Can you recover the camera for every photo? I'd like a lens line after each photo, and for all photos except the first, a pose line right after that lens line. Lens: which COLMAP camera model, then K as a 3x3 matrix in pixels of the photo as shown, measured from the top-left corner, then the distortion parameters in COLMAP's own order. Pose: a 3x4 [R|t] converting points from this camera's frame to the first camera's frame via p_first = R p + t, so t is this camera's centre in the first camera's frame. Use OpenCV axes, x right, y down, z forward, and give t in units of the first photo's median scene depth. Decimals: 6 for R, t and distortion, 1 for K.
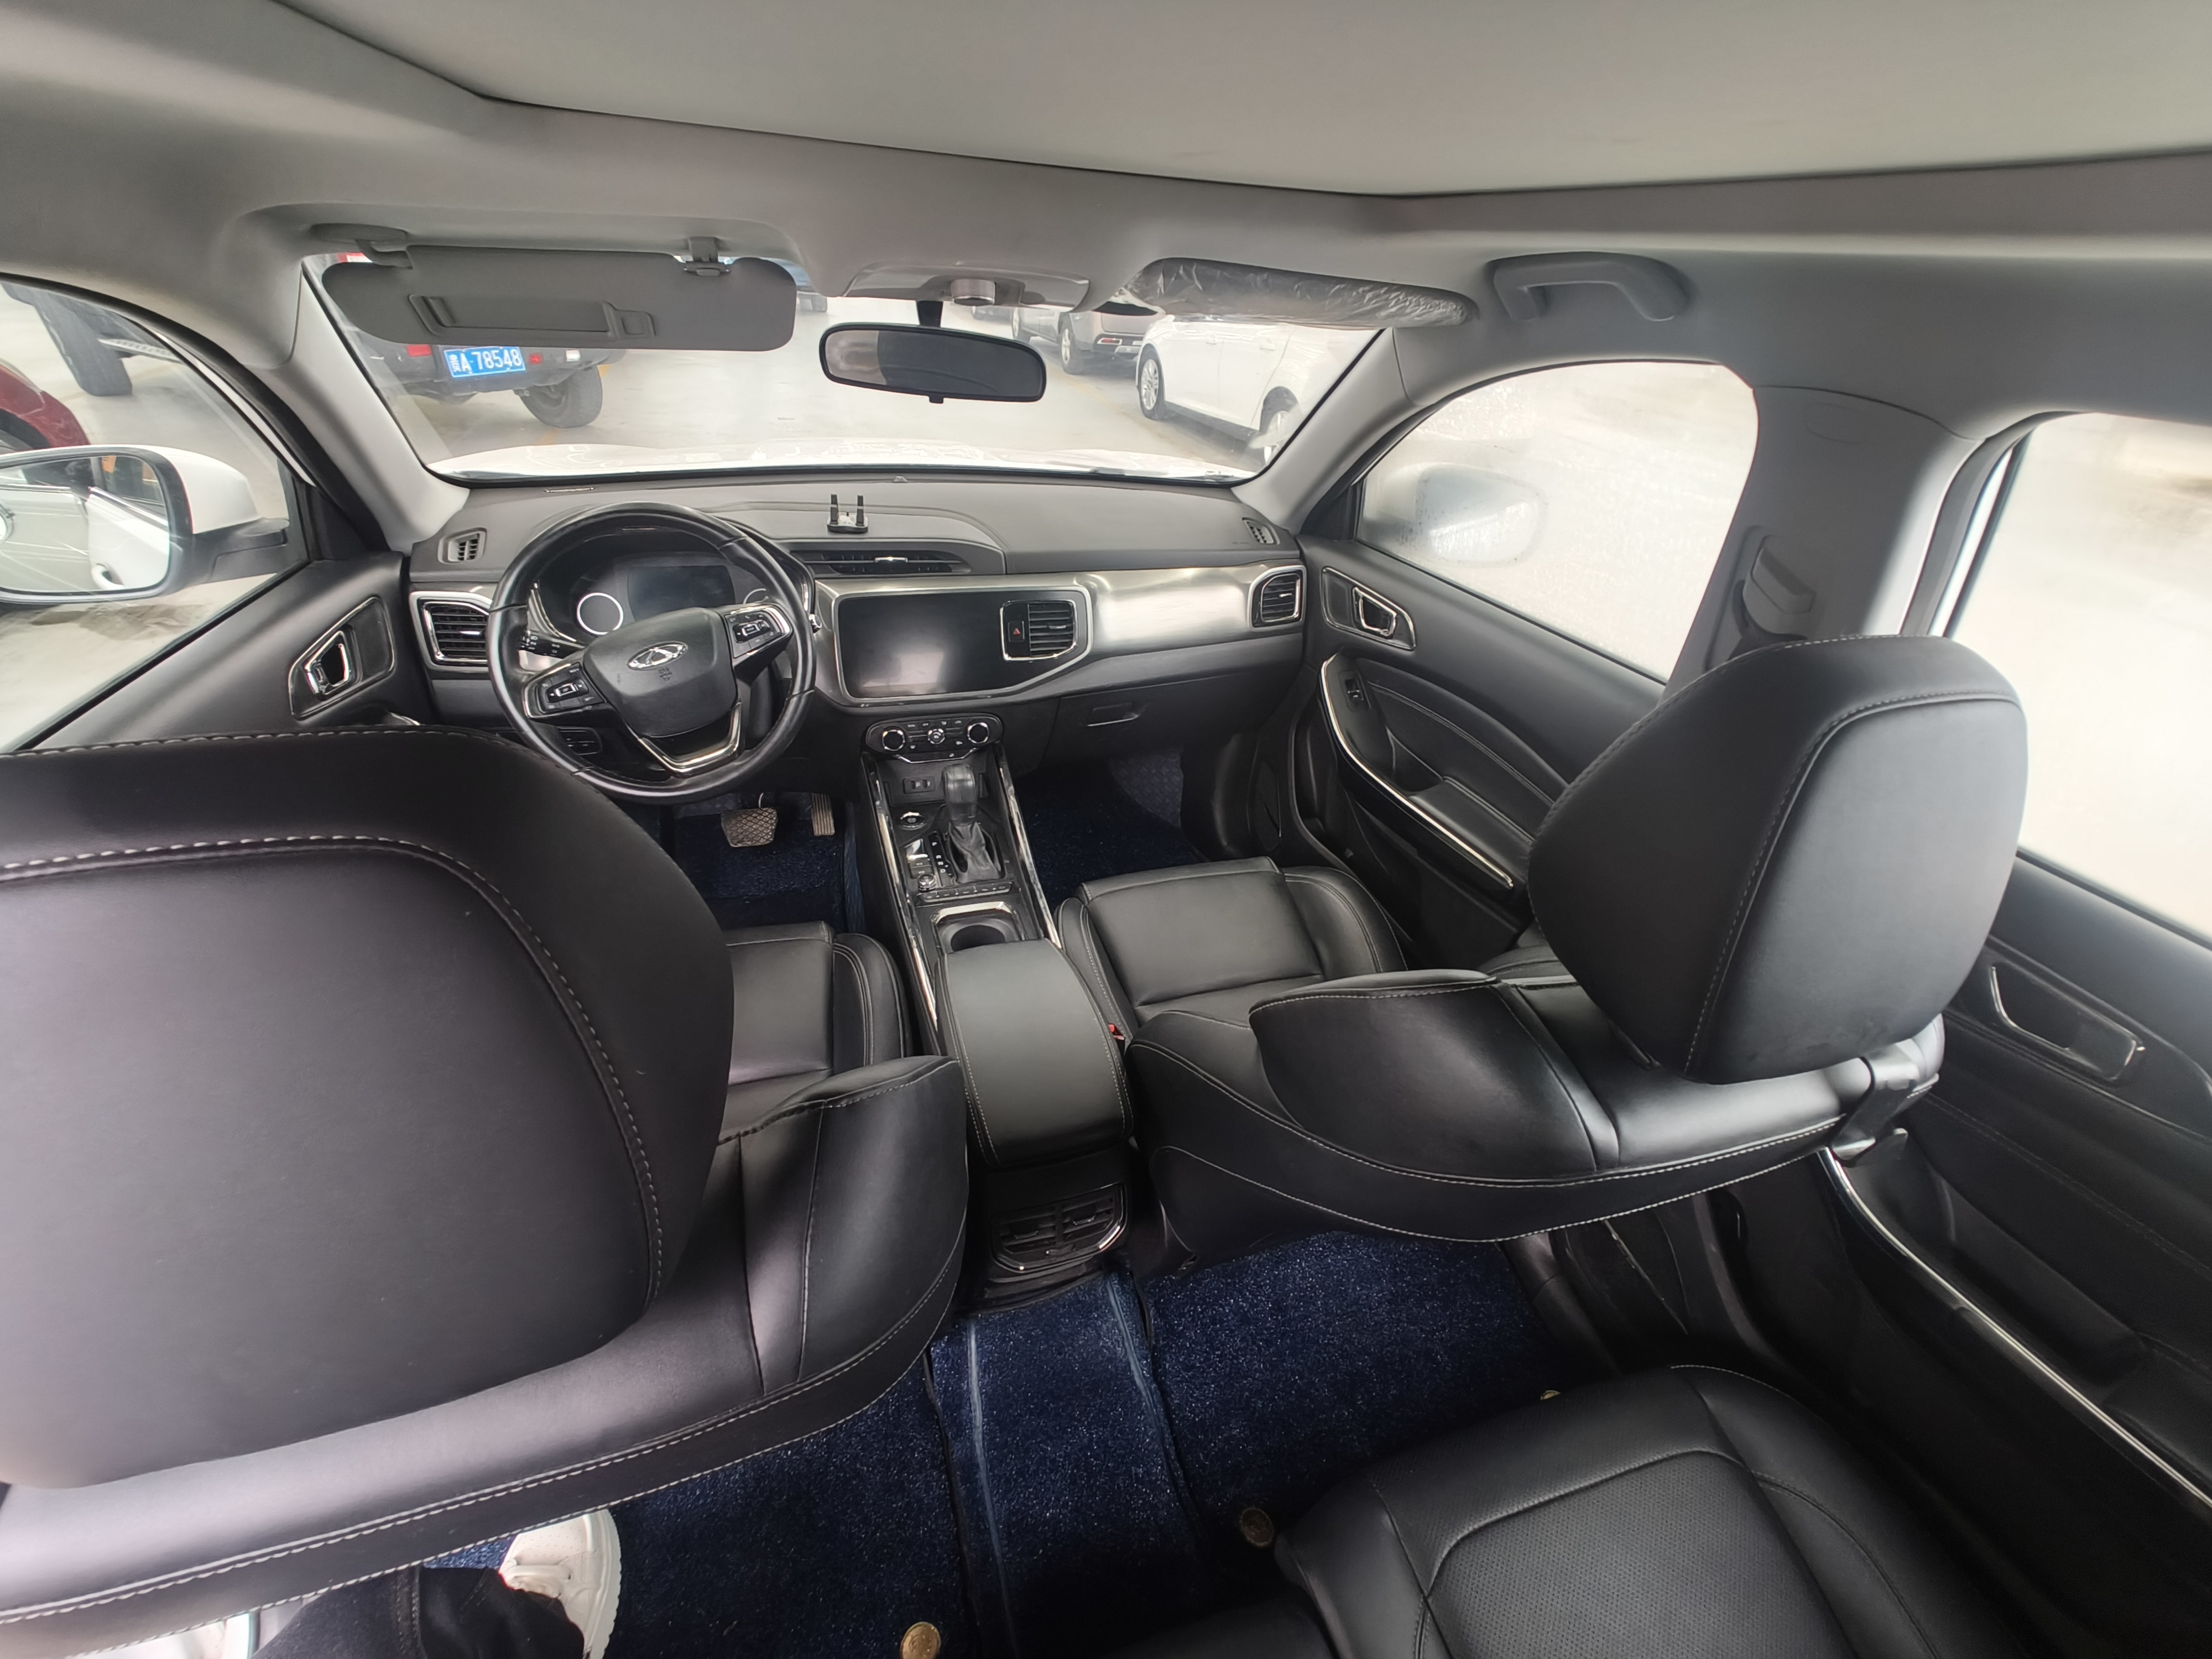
lens RADIAL K [[920.4, 0, 1106.0], [0, 920.4, 829.5], [0, 0, 1]] dist [0.000691, 0.000002]
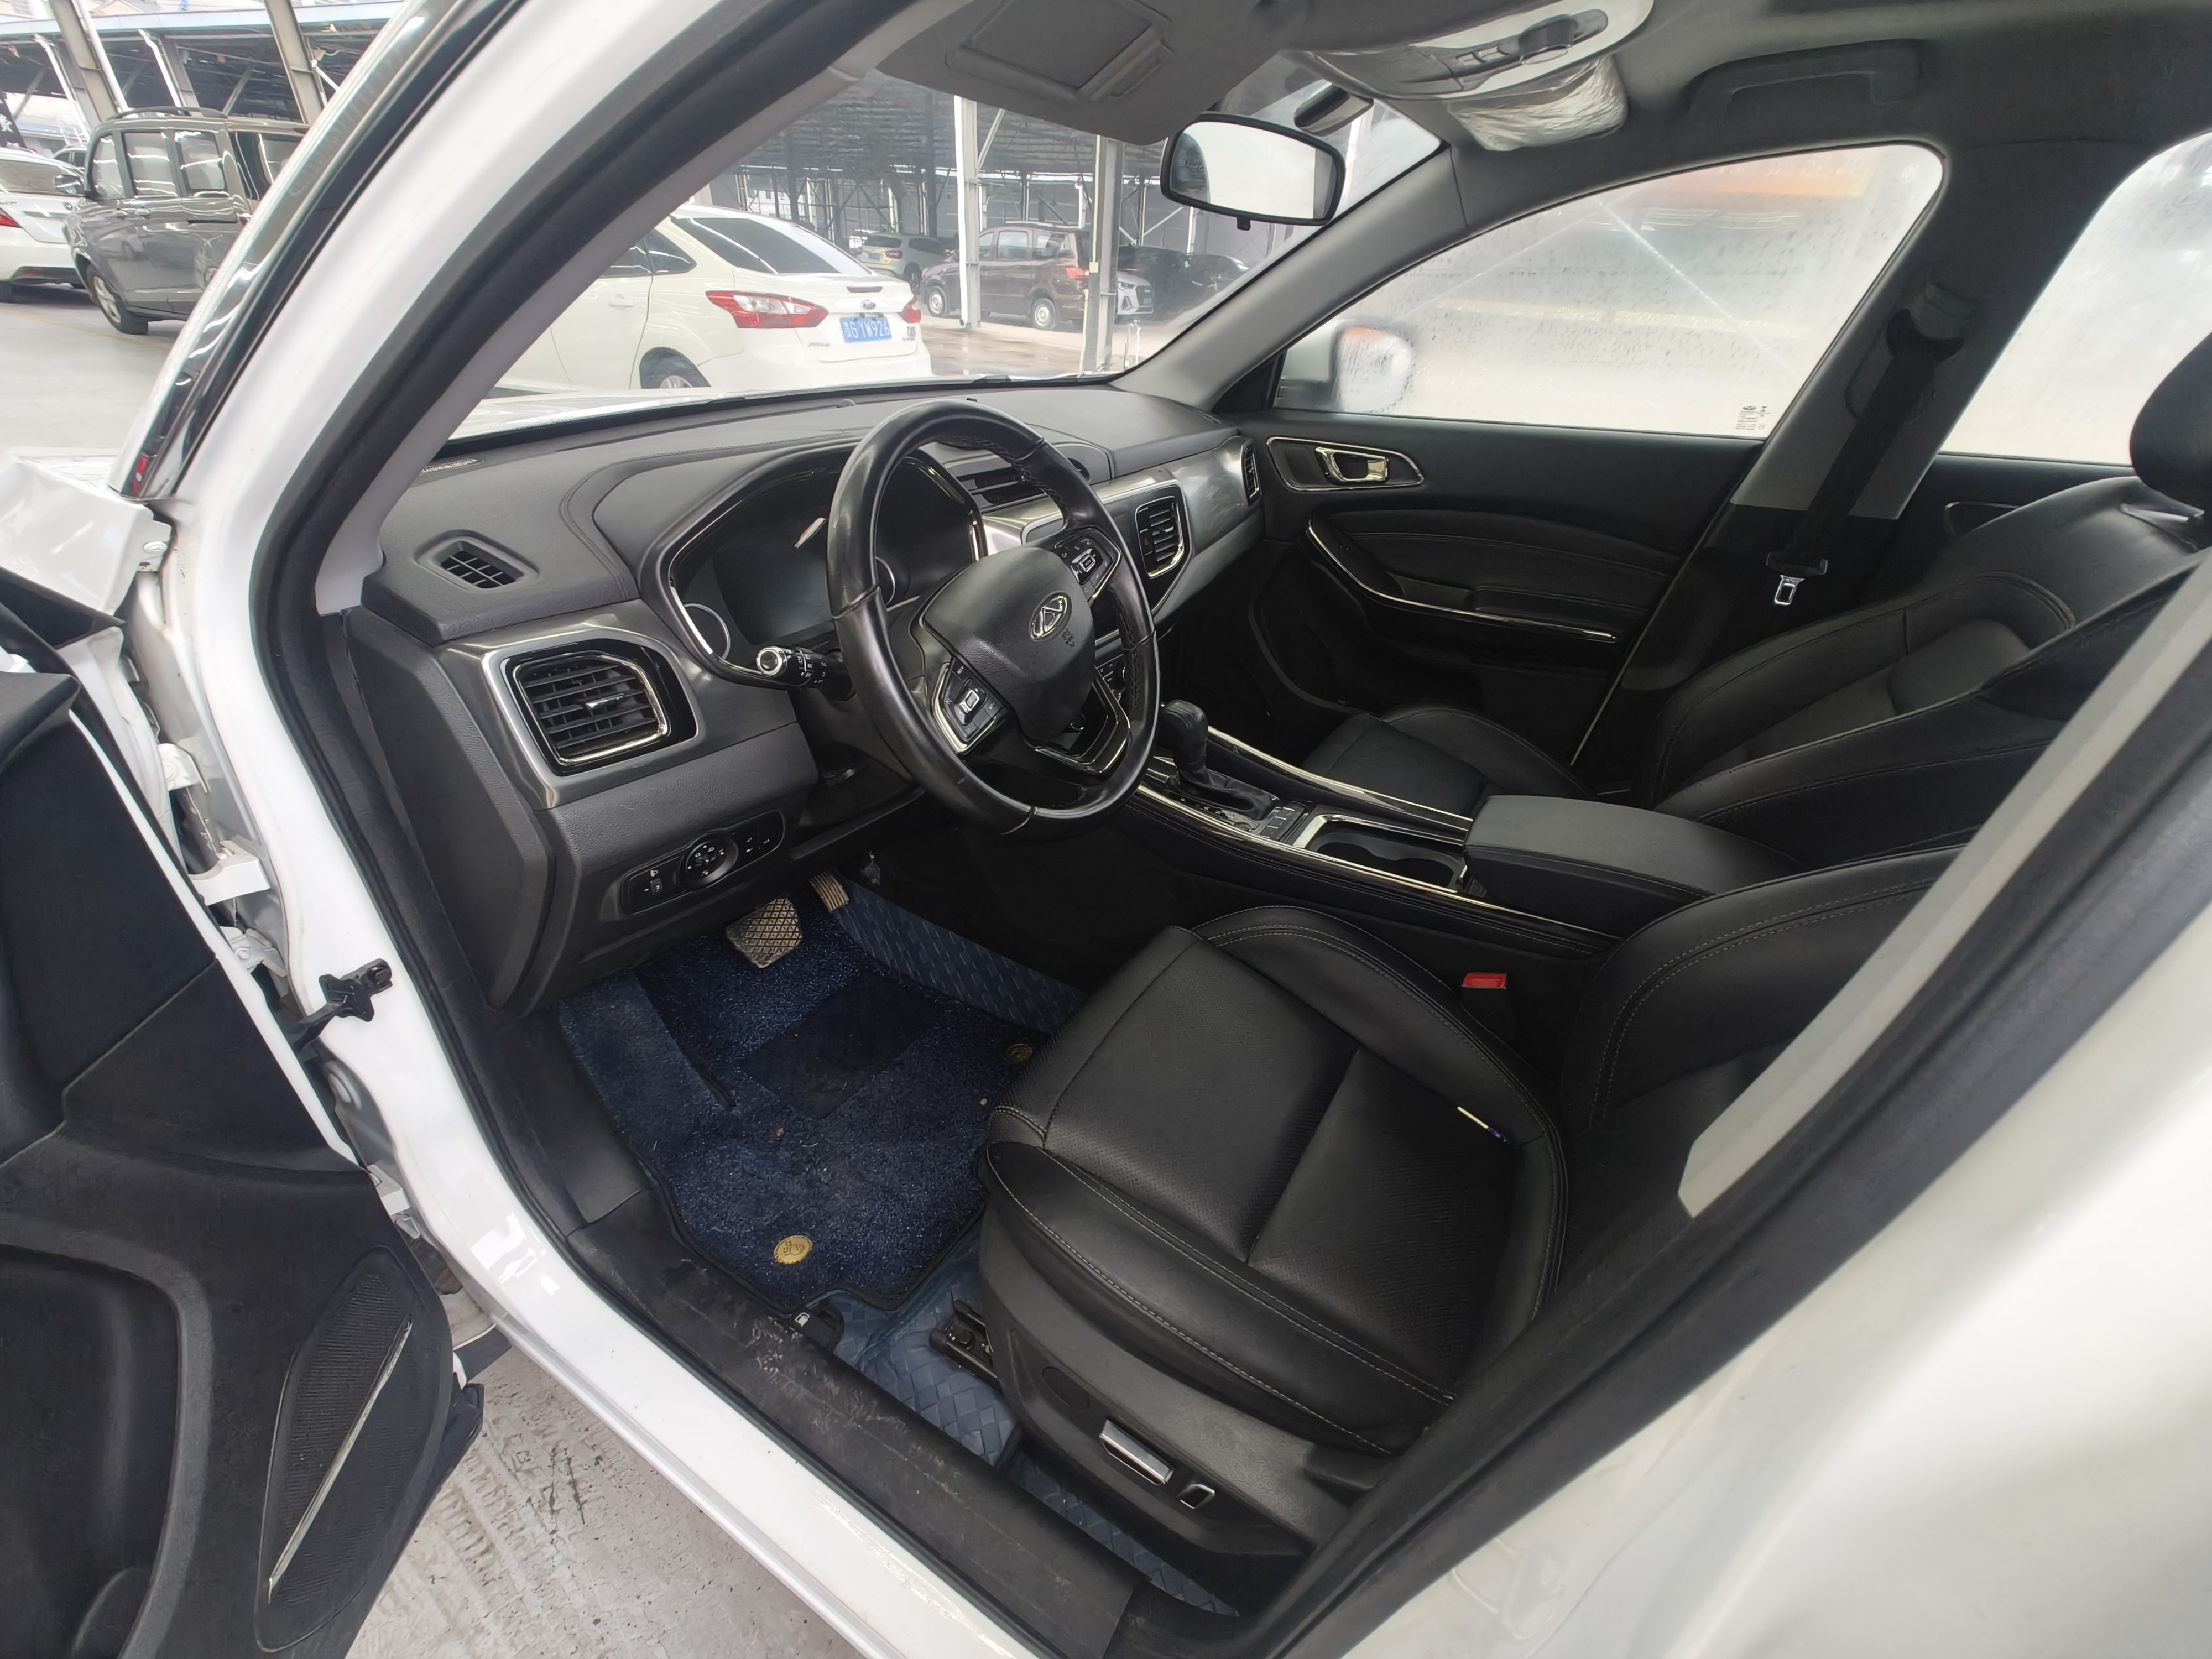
lens RADIAL K [[920.4, 0, 1106.0], [0, 920.4, 829.5], [0, 0, 1]] dist [0.000691, 0.000002]
pose [[0.750598, -0.369344, 0.547893, -0.795135], [0.357871, 0.924280, 0.132799, -0.110939], [-0.555455, 0.096397, 0.825940, 0.398664]]
